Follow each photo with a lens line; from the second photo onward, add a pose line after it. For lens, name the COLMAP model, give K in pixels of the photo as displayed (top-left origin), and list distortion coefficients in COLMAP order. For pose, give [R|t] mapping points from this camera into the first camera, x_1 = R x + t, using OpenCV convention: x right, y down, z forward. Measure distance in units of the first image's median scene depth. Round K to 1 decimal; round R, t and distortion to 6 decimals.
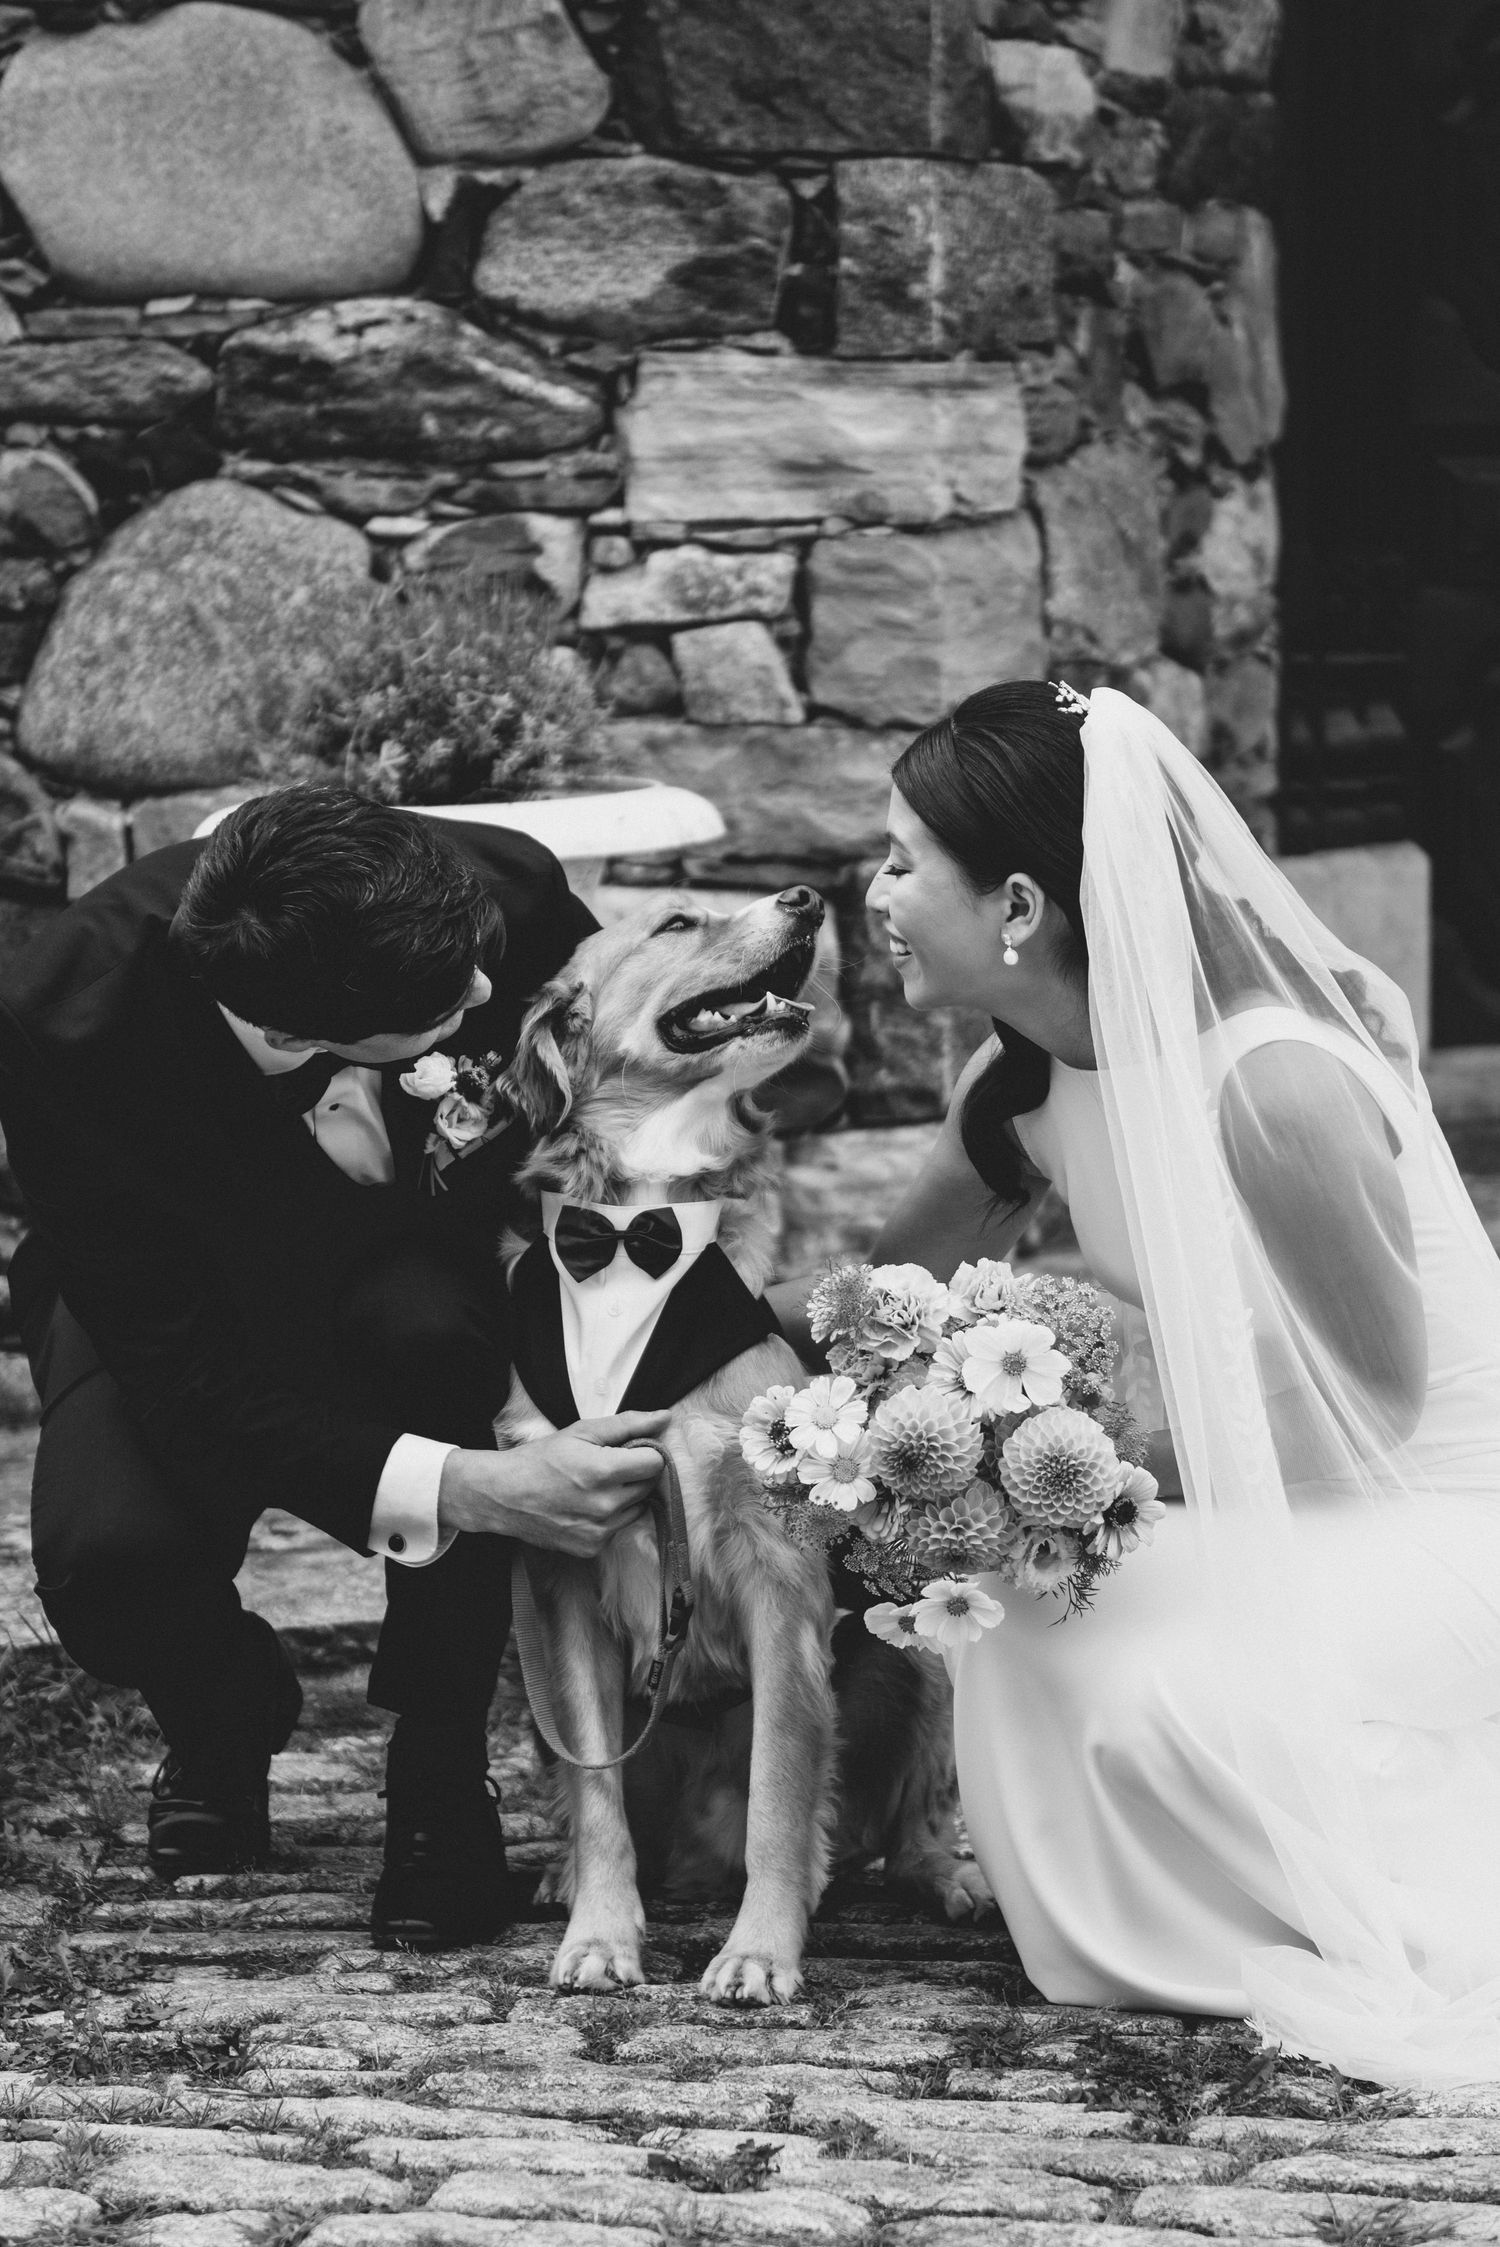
lens RADIAL K [[4854.0, 0, 762.3], [0, 4854.0, 1110.2], [0, 0, 1]] dist [-0.016884, 0.000000]
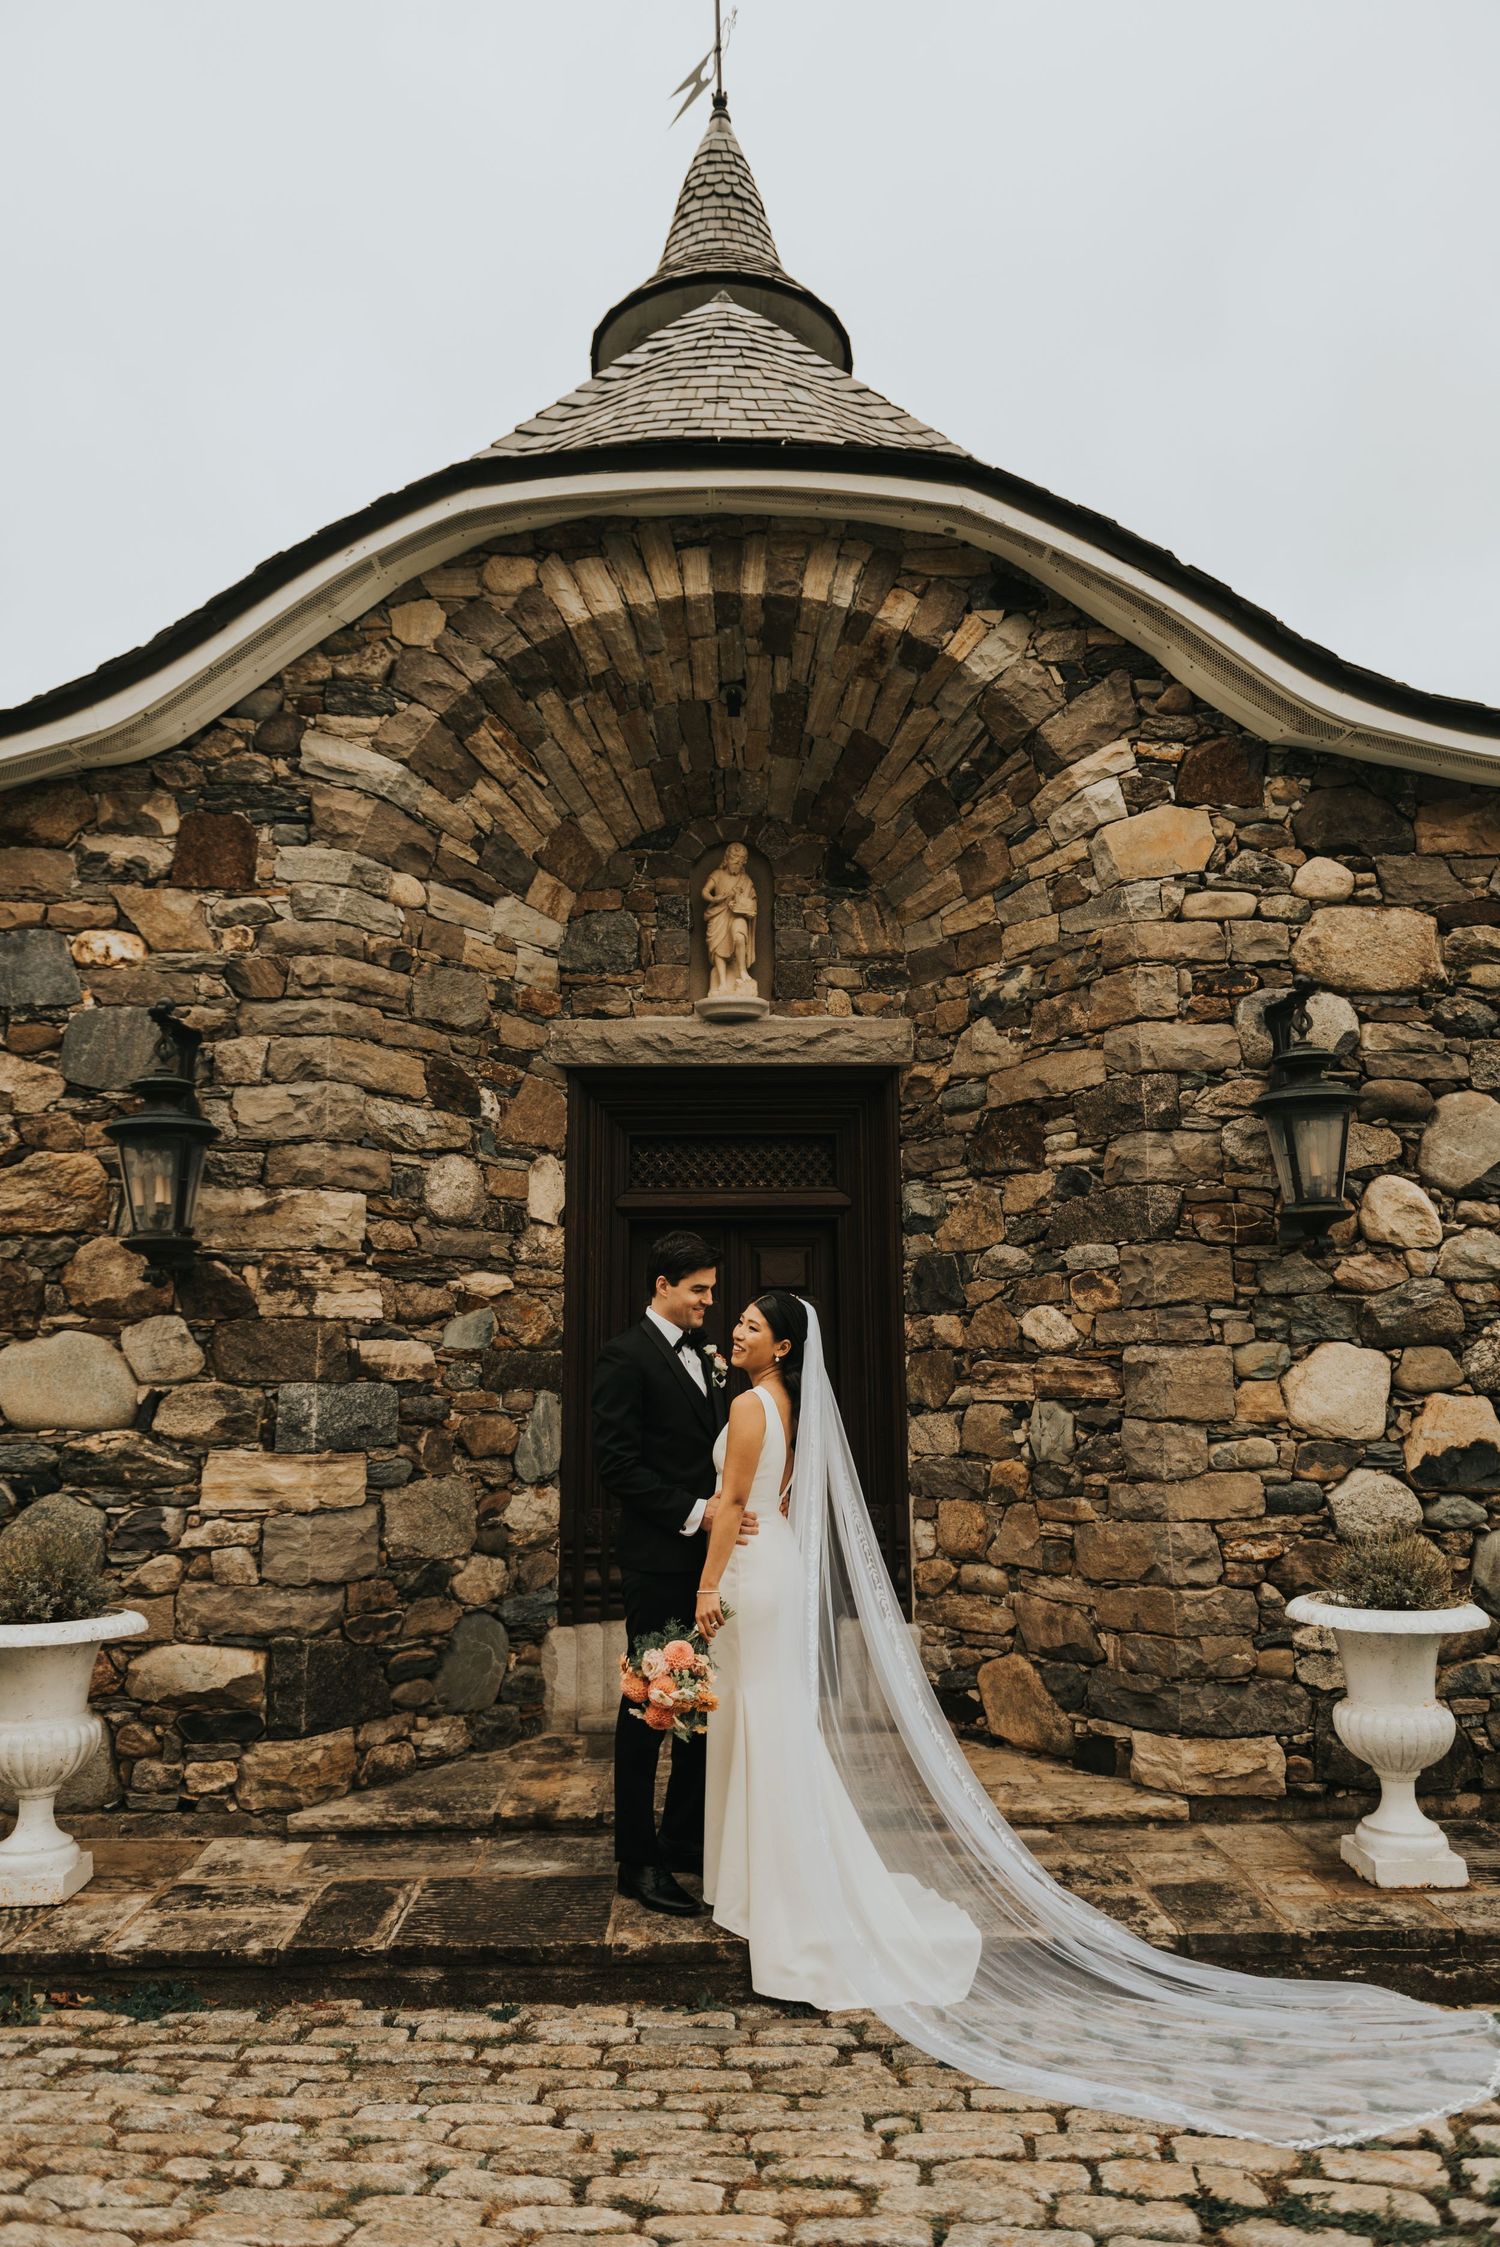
lens RADIAL K [[1512.1, 0, 744.4], [0, 1512.1, 1135.8], [0, 0, 1]] dist [-0.000056, -0.001354]
pose [[0.984105, -0.023074, -0.176081, 0.455708], [-0.033177, 0.950178, -0.309937, -0.066648], [0.174460, 0.310853, 0.934310, 0.162414]]
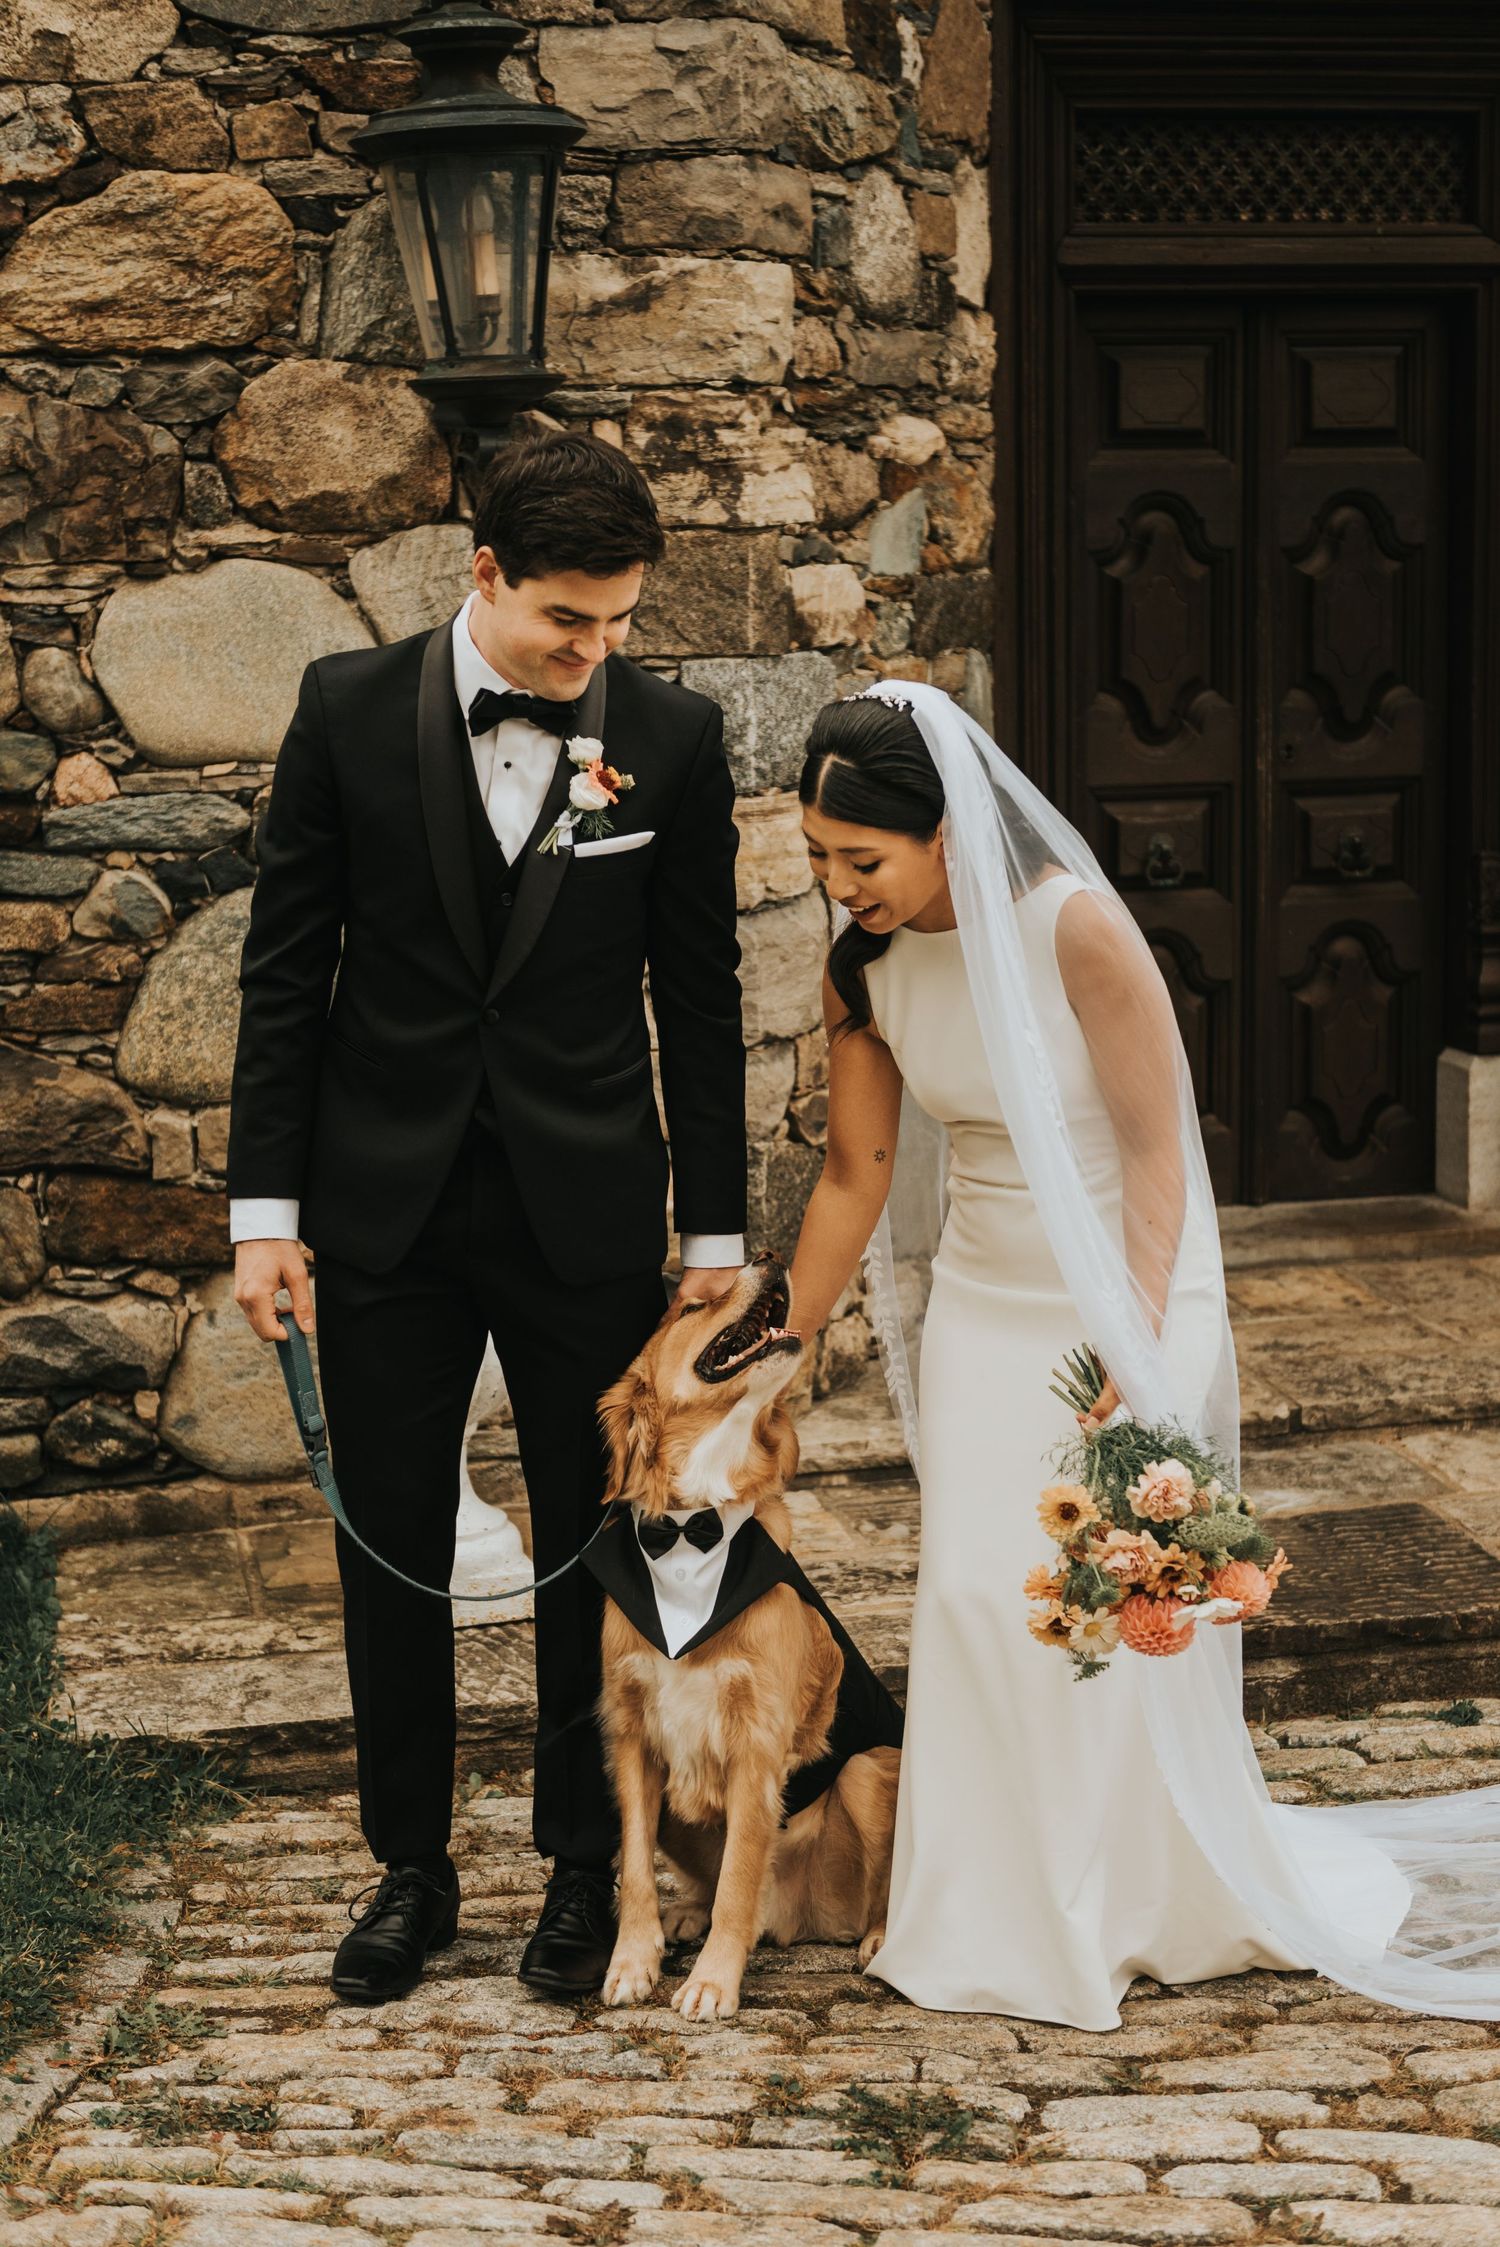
lens RADIAL K [[3420.9, 0, 733.4], [0, 3420.9, 1147.3], [0, 0, 1]] dist [-0.023571, 0.000000]
pose [[0.999740, -0.006754, 0.021763, 0.007431], [0.006191, 0.999647, 0.025842, -0.078400], [-0.021930, -0.025701, 0.999429, -0.020086]]
